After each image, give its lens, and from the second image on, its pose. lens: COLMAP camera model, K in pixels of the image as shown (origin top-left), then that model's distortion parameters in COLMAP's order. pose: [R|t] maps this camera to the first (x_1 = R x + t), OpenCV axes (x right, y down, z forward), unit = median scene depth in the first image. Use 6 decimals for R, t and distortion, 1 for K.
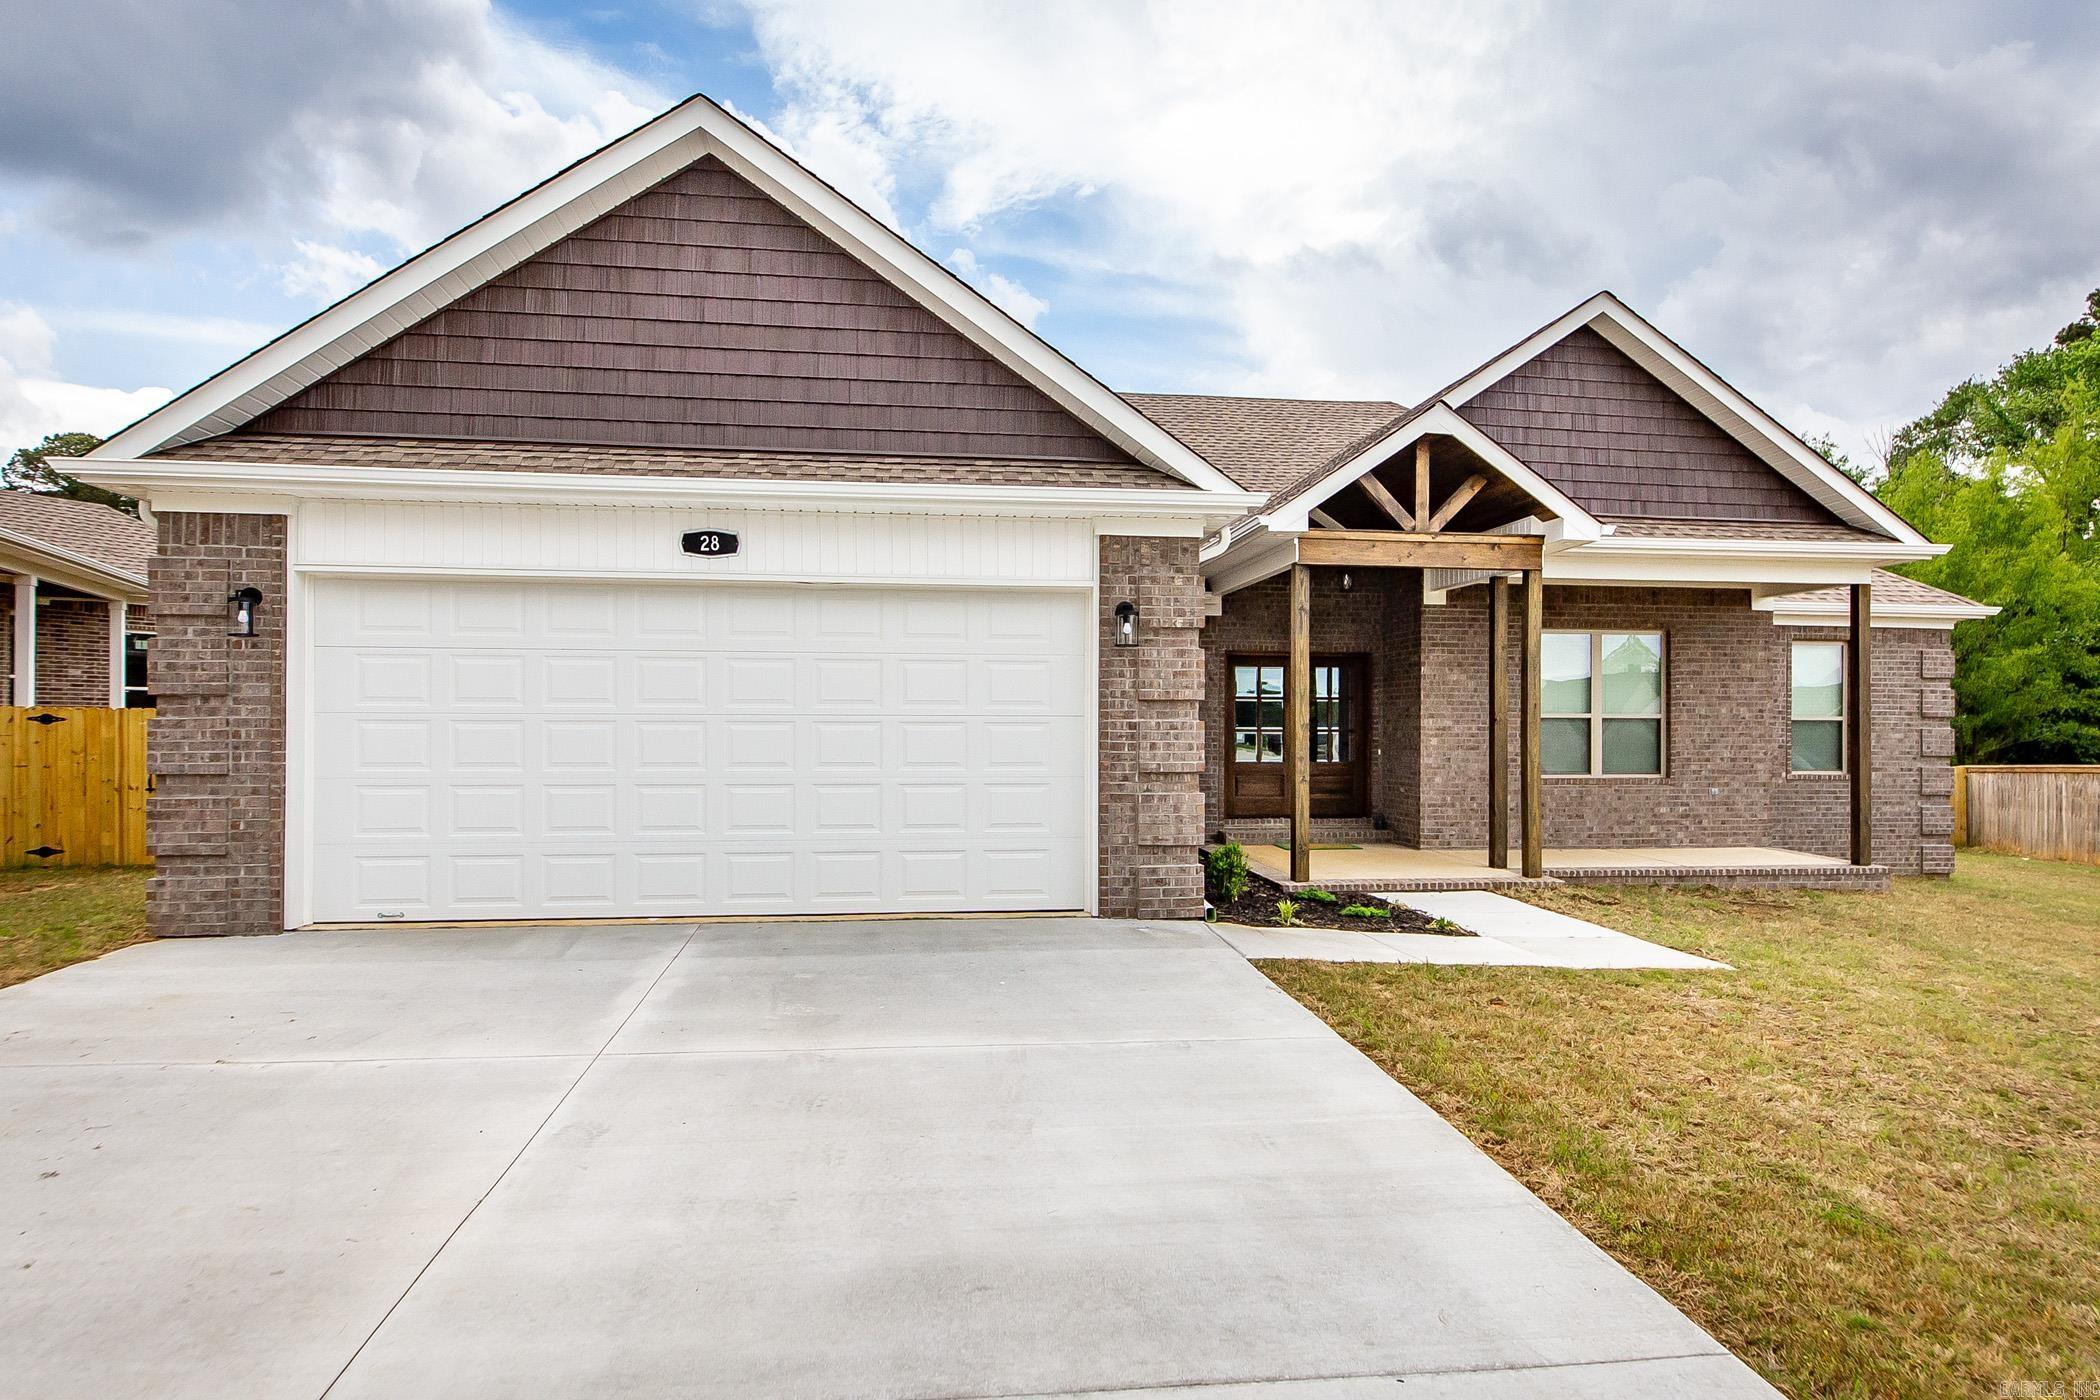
lens RADIAL K [[1365.0, 0, 1050.0], [0, 1365.0, 700.0], [0, 0, 1]] dist [0.004833, -0.001210]
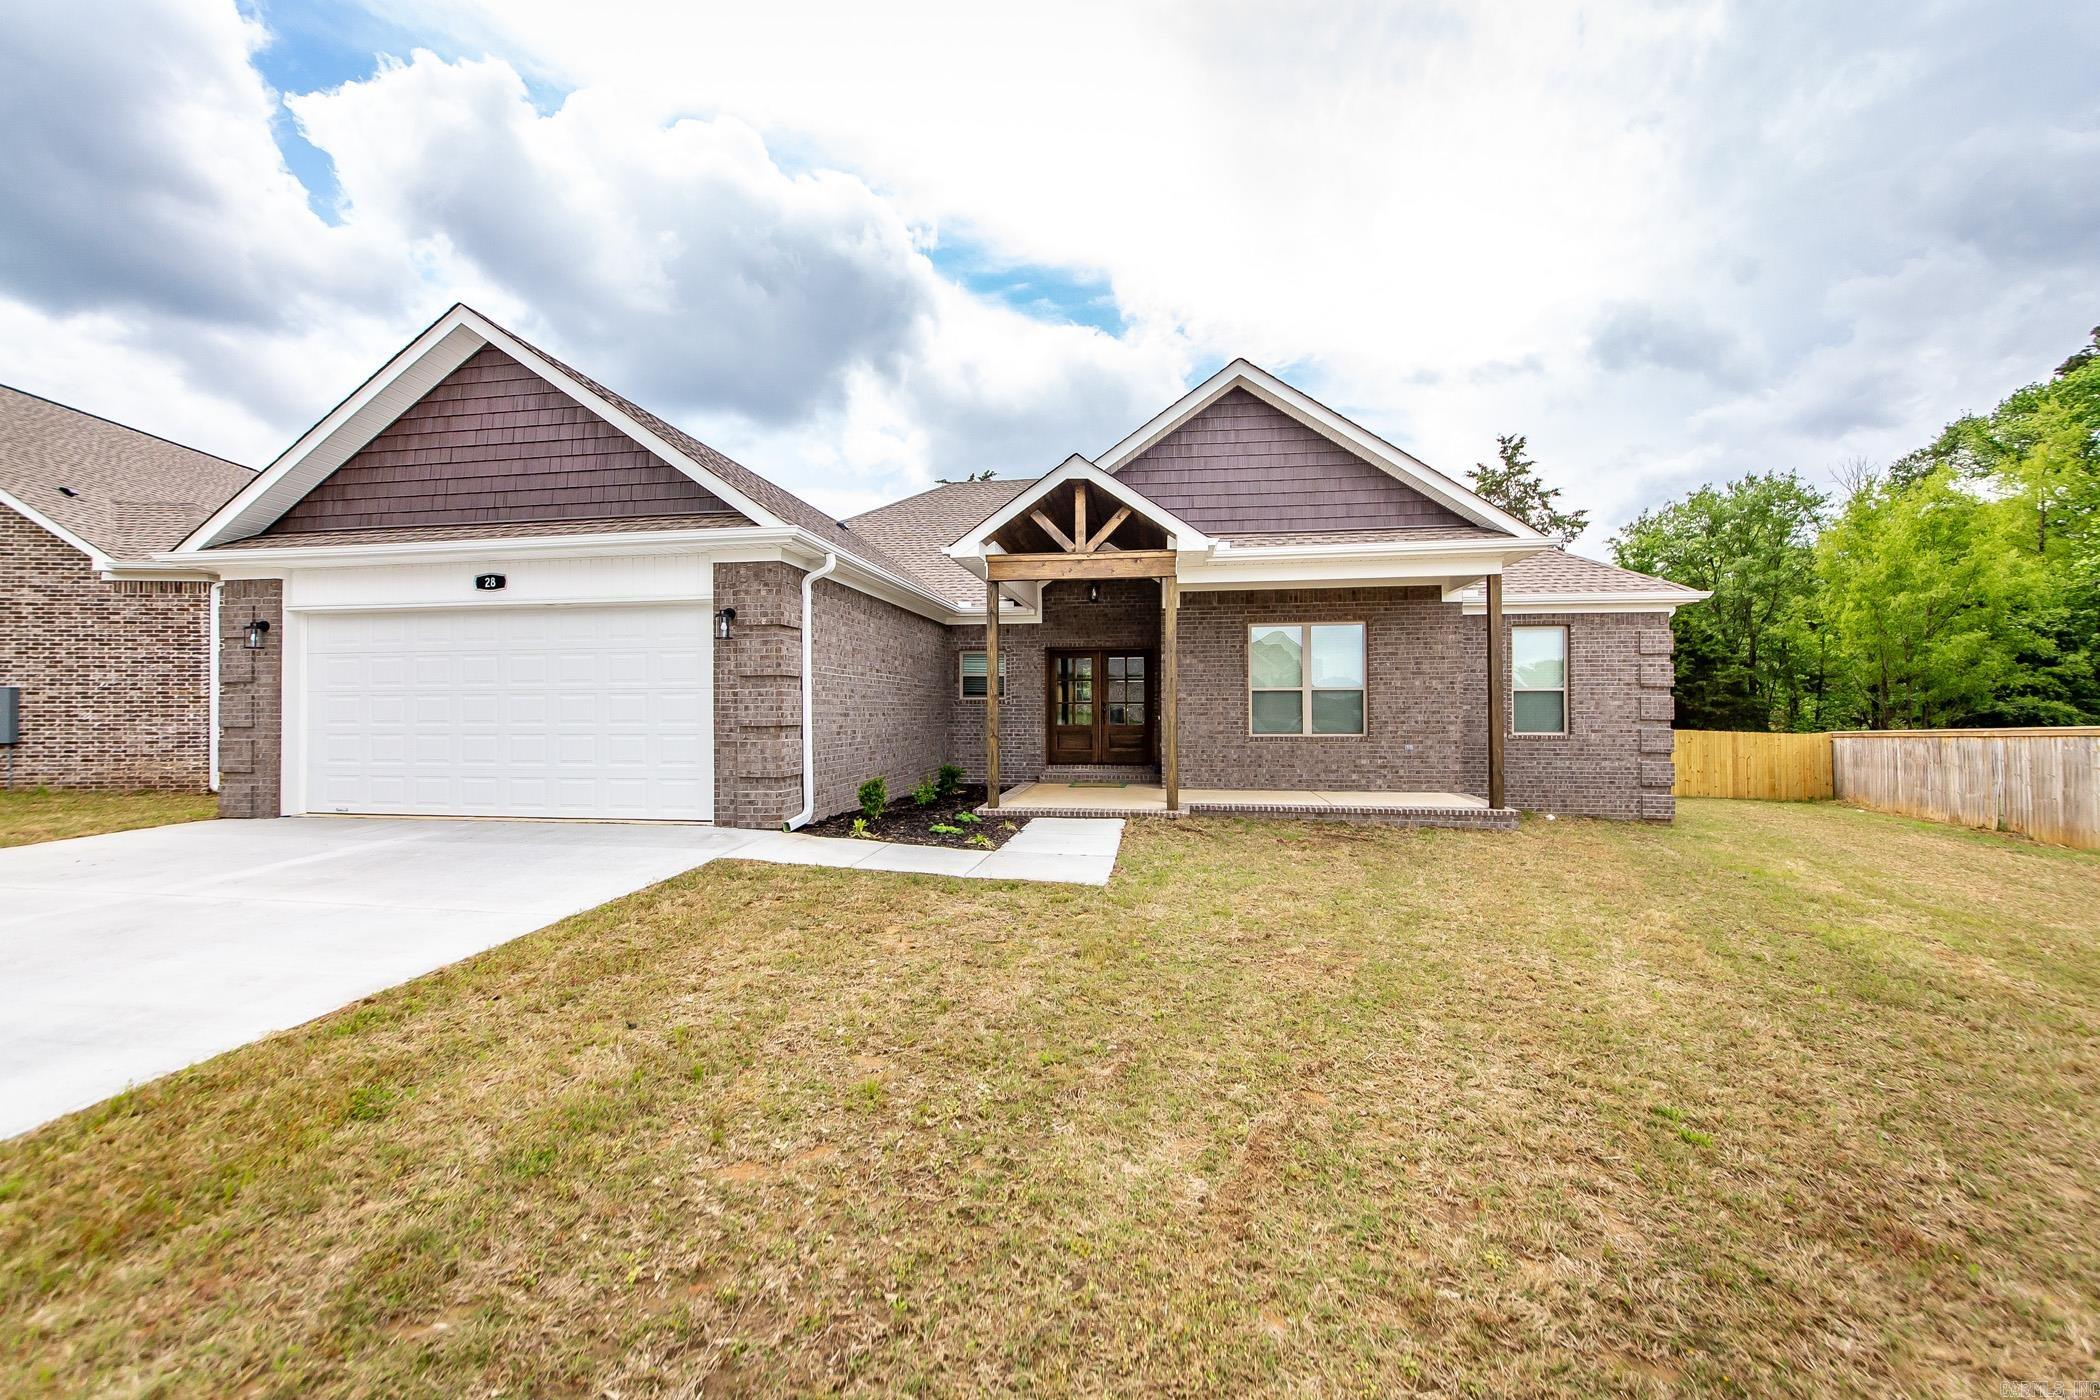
lens RADIAL K [[837.4, 0, 1020.9], [0, 837.4, 696.3], [0, 0, 1]] dist [0.000256, 0.000270]
pose [[0.951464, -0.012558, -0.307503, 0.431998], [0.012577, 0.999919, -0.001920, 0.018791], [0.307503, -0.002041, 0.951545, 0.175428]]
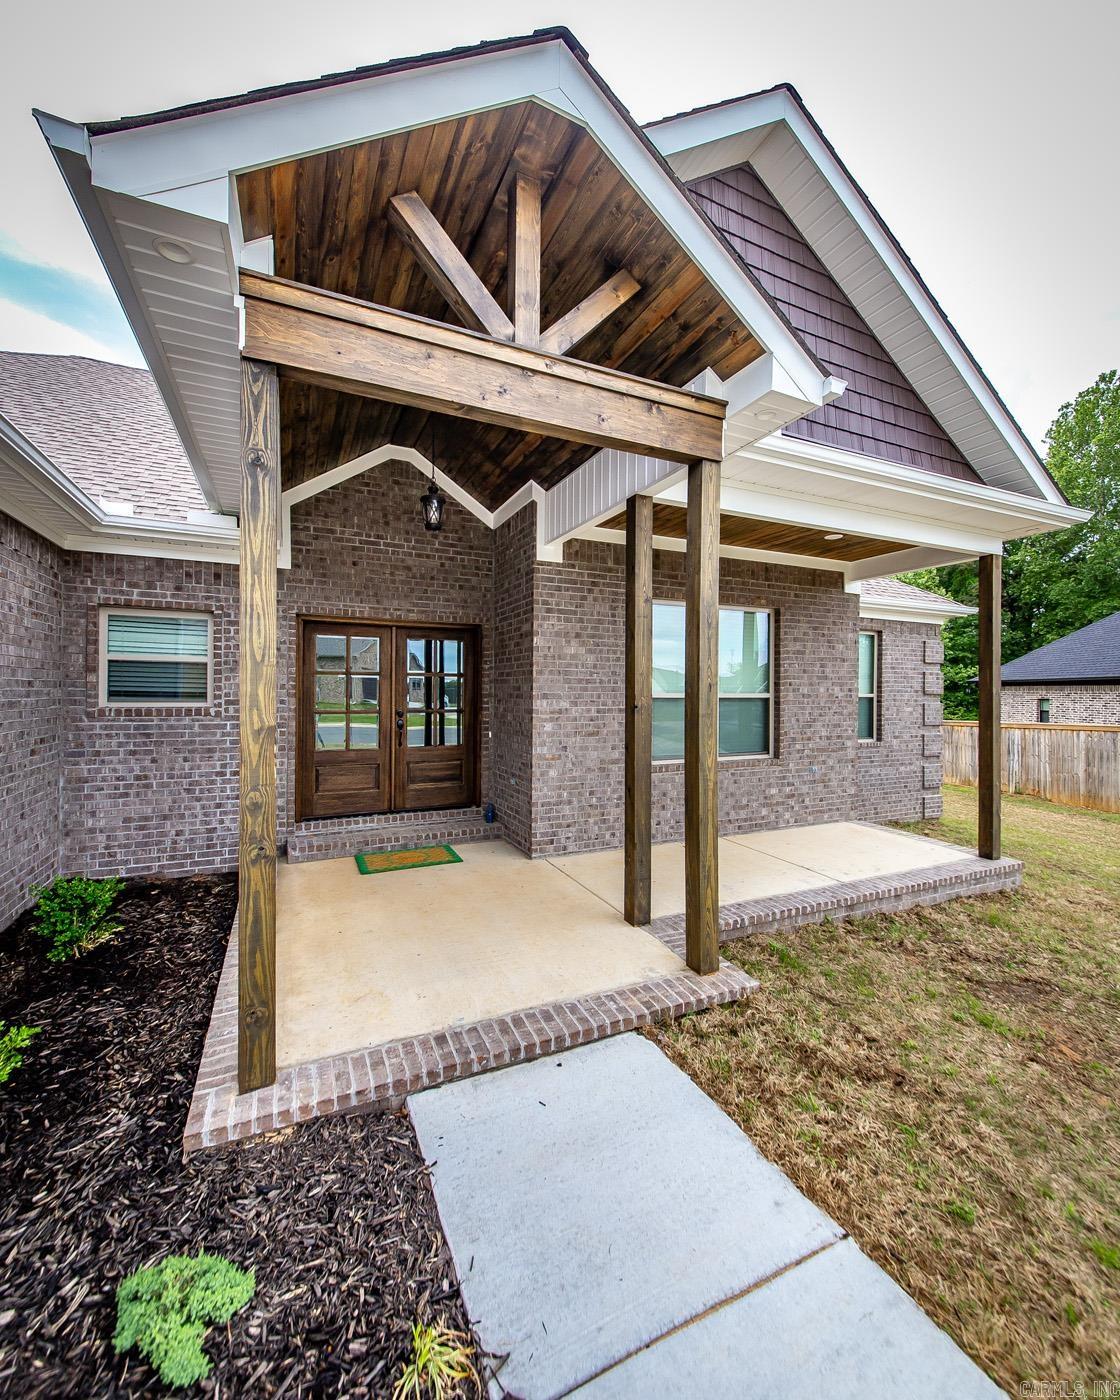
lens RADIAL K [[590.3, 0, 562.7], [0, 590.3, 684.9], [0, 0, 1]] dist [0.013850, -0.004920]
pose [[0.956061, 0.002535, 0.293157, 0.201854], [-0.005089, 0.999955, 0.007950, 0.001865], [-0.293124, -0.009092, 0.956031, 0.716760]]
